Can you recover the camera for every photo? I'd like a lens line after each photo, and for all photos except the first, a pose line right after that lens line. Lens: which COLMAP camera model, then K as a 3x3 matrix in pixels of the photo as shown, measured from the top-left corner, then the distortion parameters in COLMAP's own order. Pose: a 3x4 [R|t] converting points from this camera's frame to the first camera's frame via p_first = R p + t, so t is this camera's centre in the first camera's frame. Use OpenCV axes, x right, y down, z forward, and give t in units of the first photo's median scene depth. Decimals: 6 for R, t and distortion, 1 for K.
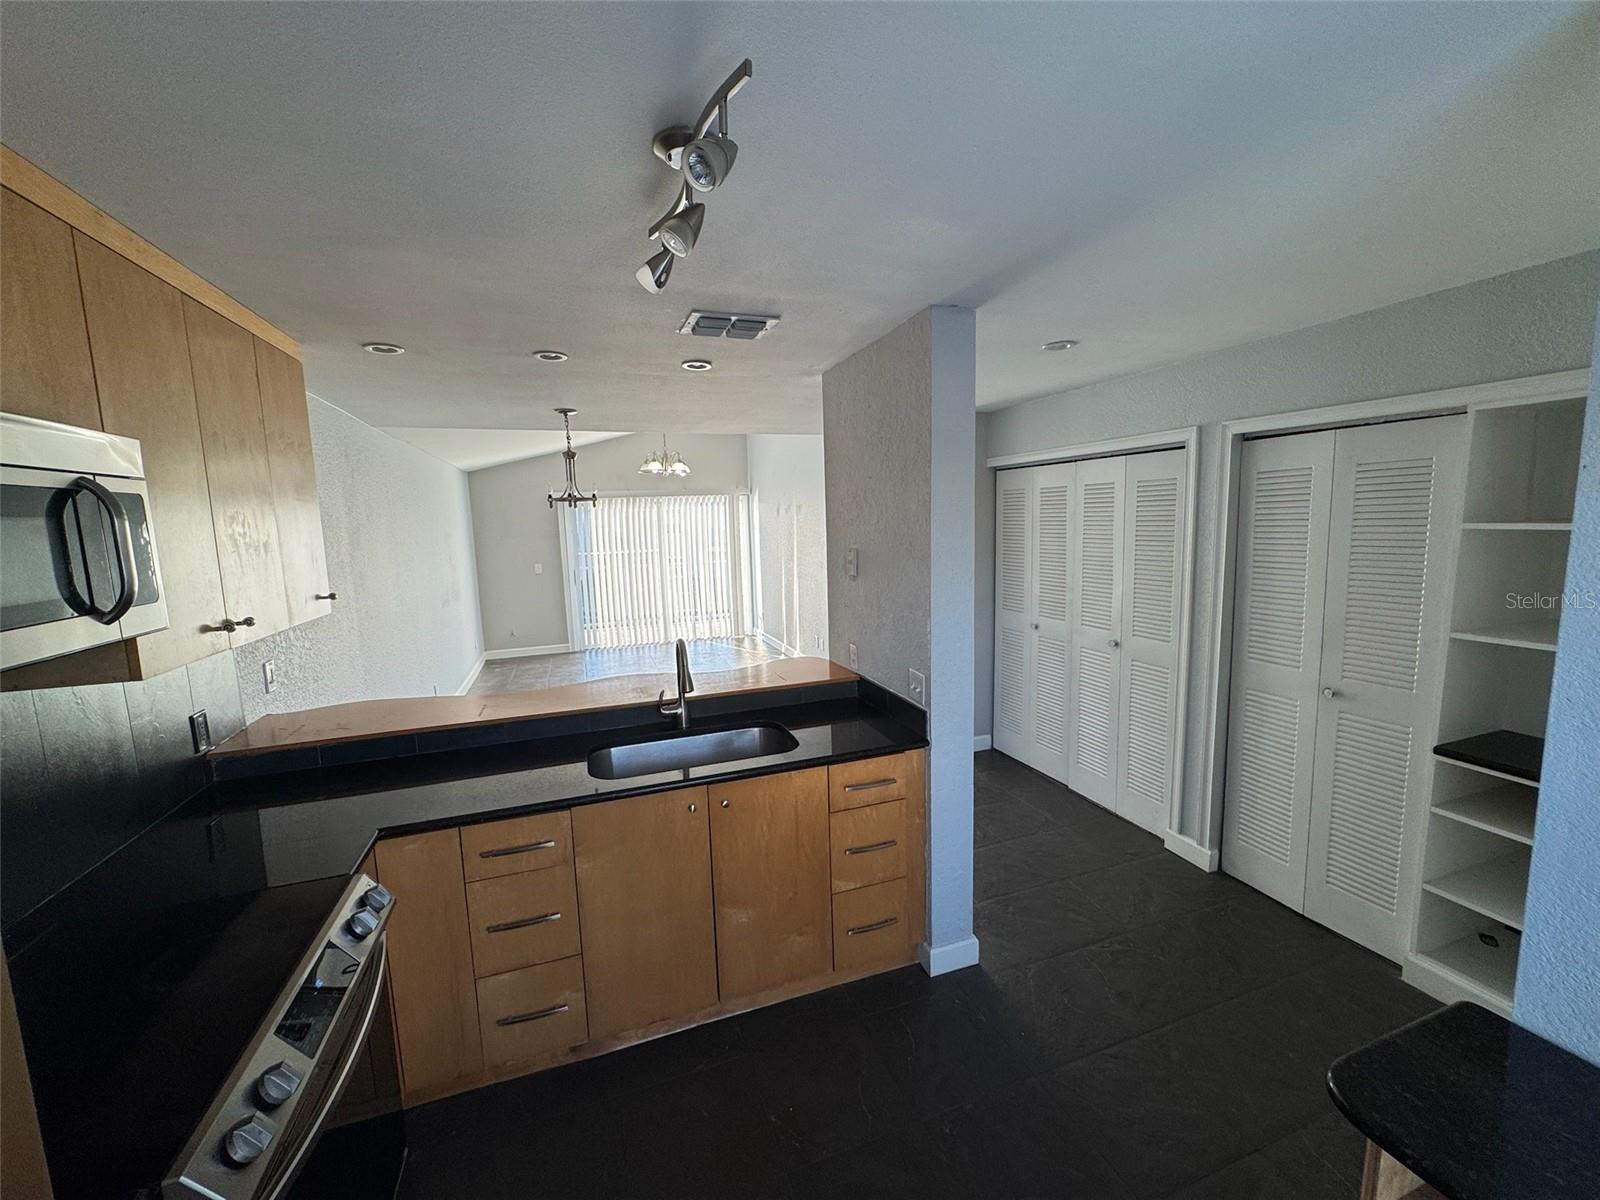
lens RADIAL K [[637.3, 0, 805.2], [0, 637.3, 596.0], [0, 0, 1]] dist [-0.001001, 0.000196]
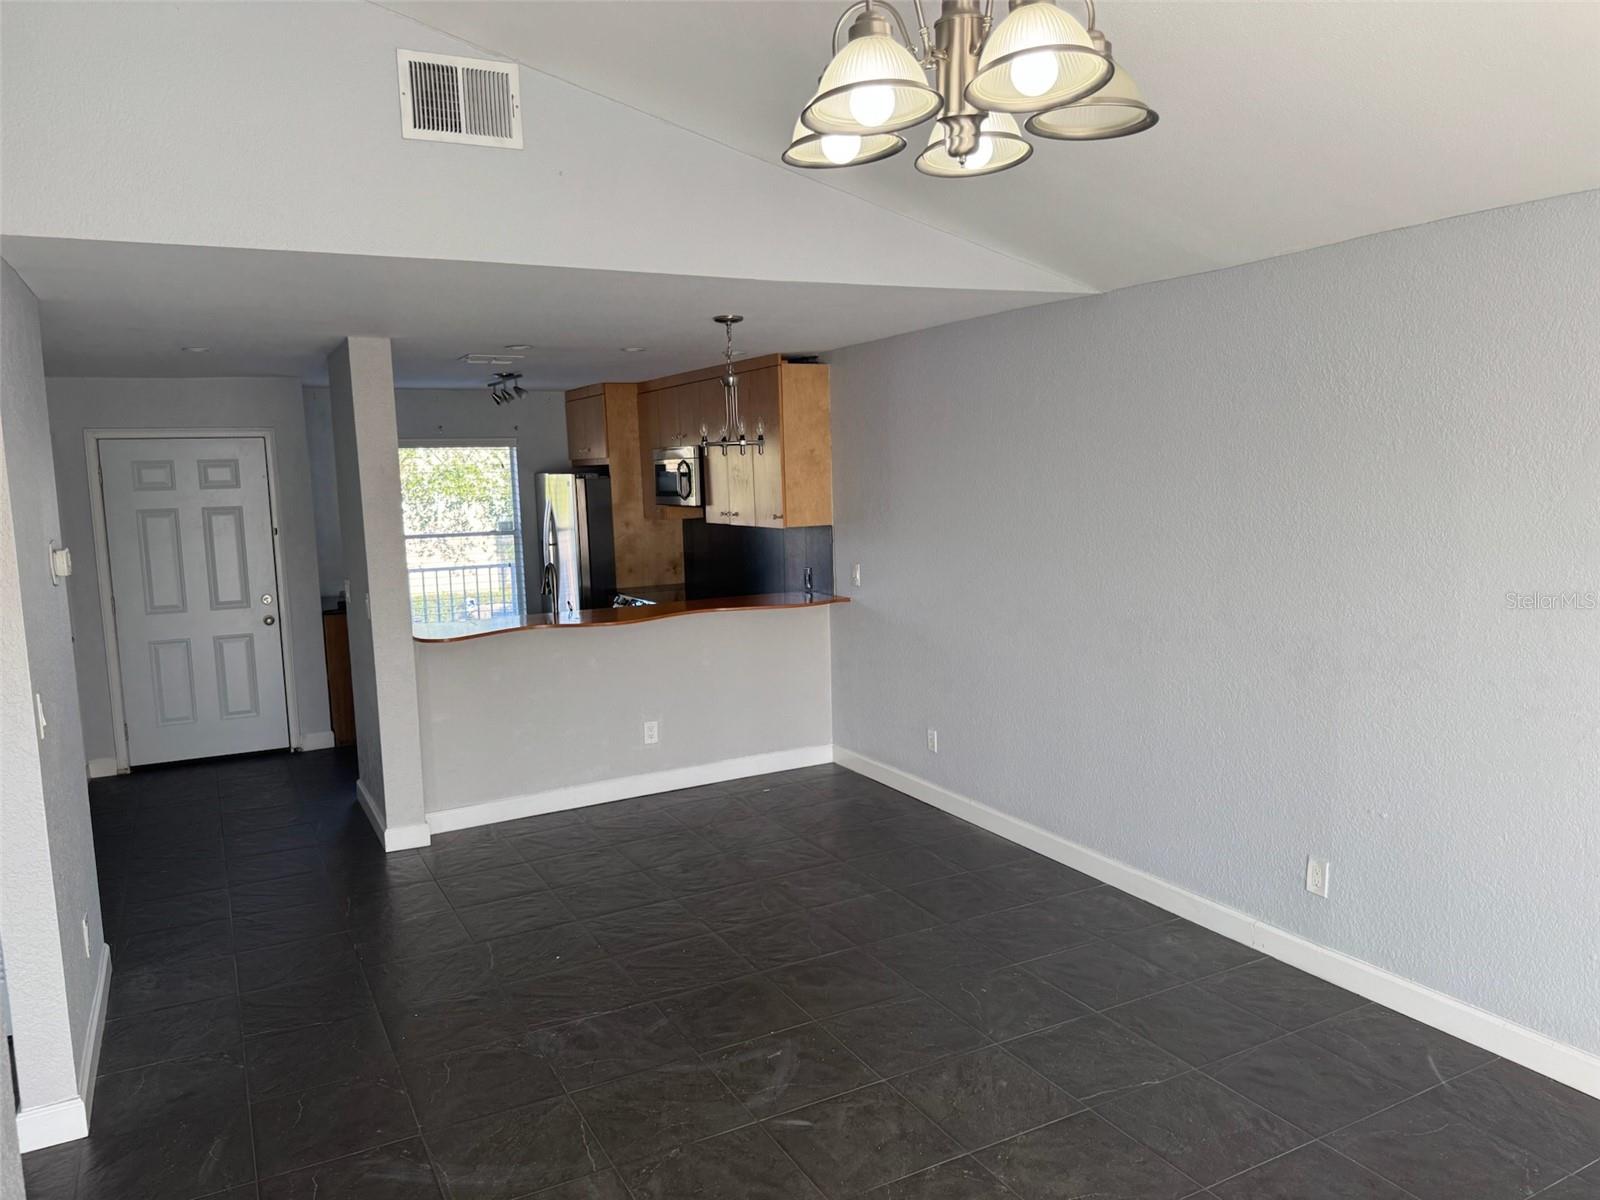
lens RADIAL K [[1121.7, 0, 793.3], [0, 1121.7, 595.5], [0, 0, 1]] dist [0.111515, -0.152083]
pose [[-0.990194, 0.071462, -0.120035, -0.368809], [0.041566, 0.971052, 0.235224, -0.376324], [0.133370, 0.227928, -0.964501, 3.056802]]
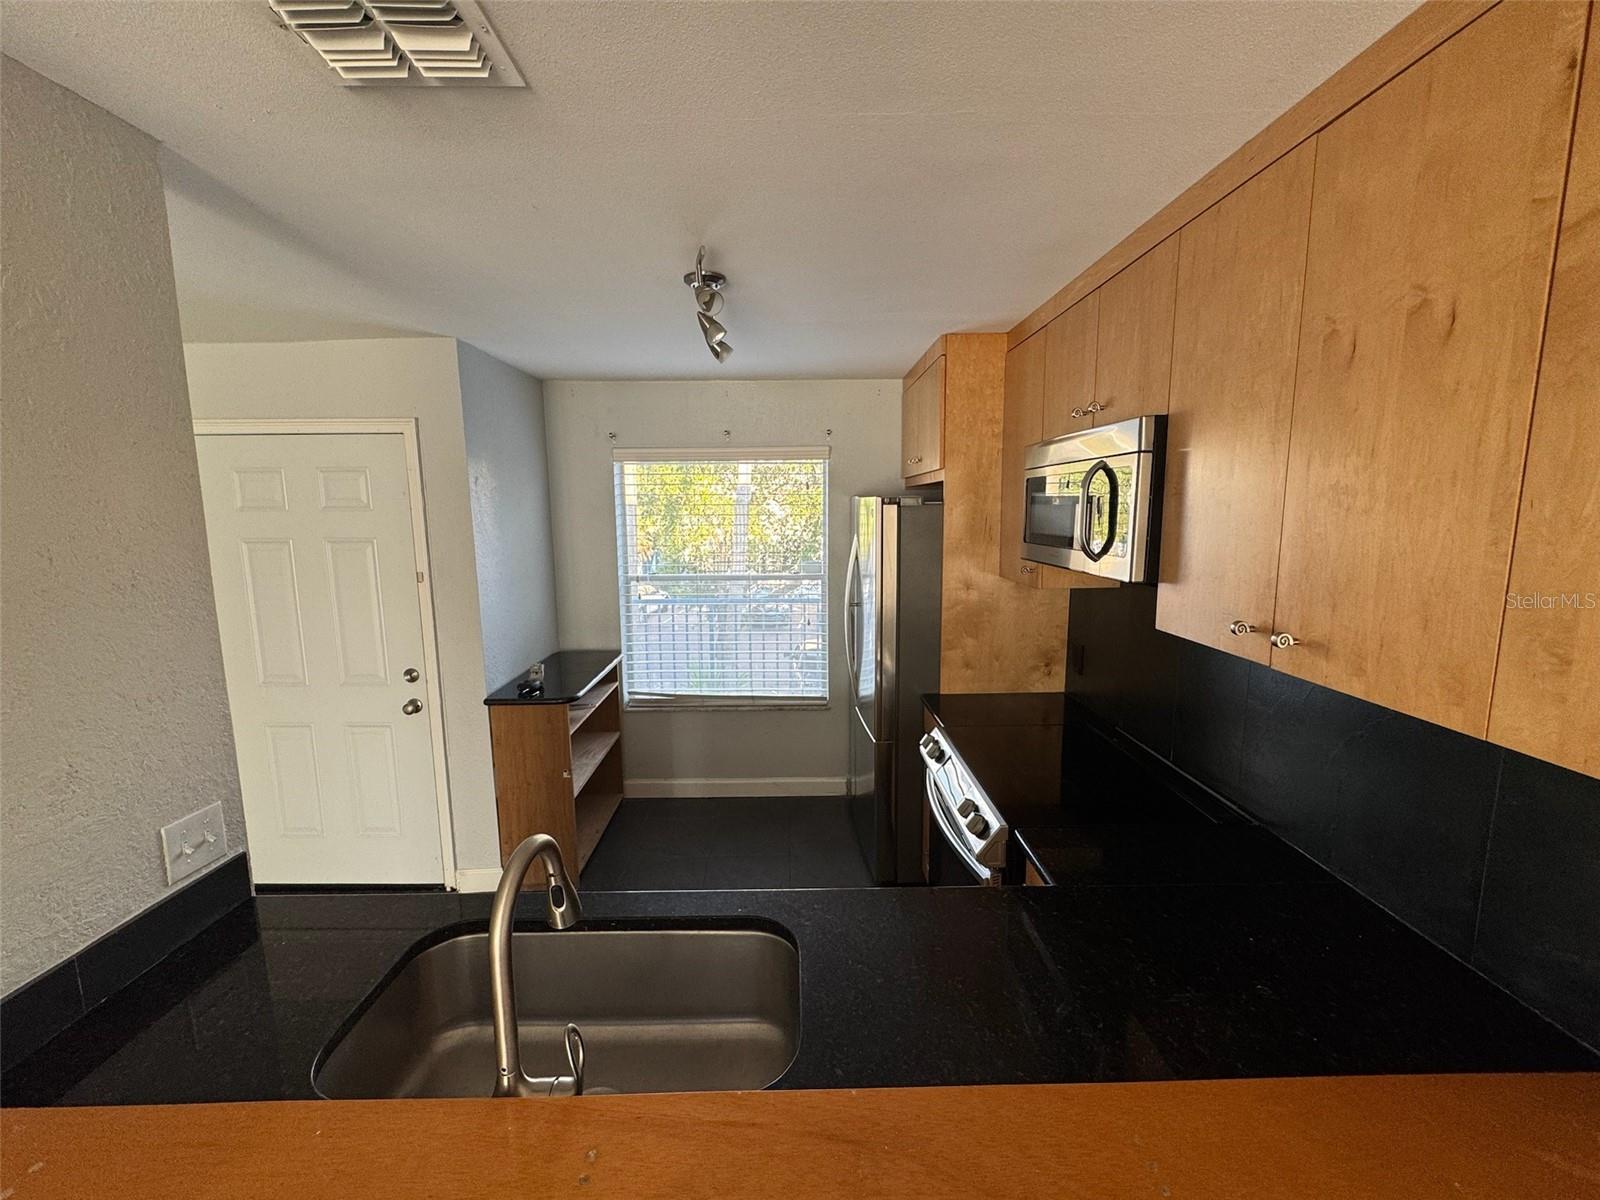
lens RADIAL K [[639.1, 0, 805.3], [0, 639.1, 595.7], [0, 0, 1]] dist [-0.001299, -0.000021]
pose [[-0.944090, -0.009356, 0.329554, -0.390851], [0.075396, 0.966980, 0.243444, -0.119279], [-0.320950, 0.254680, -0.912211, 1.061630]]
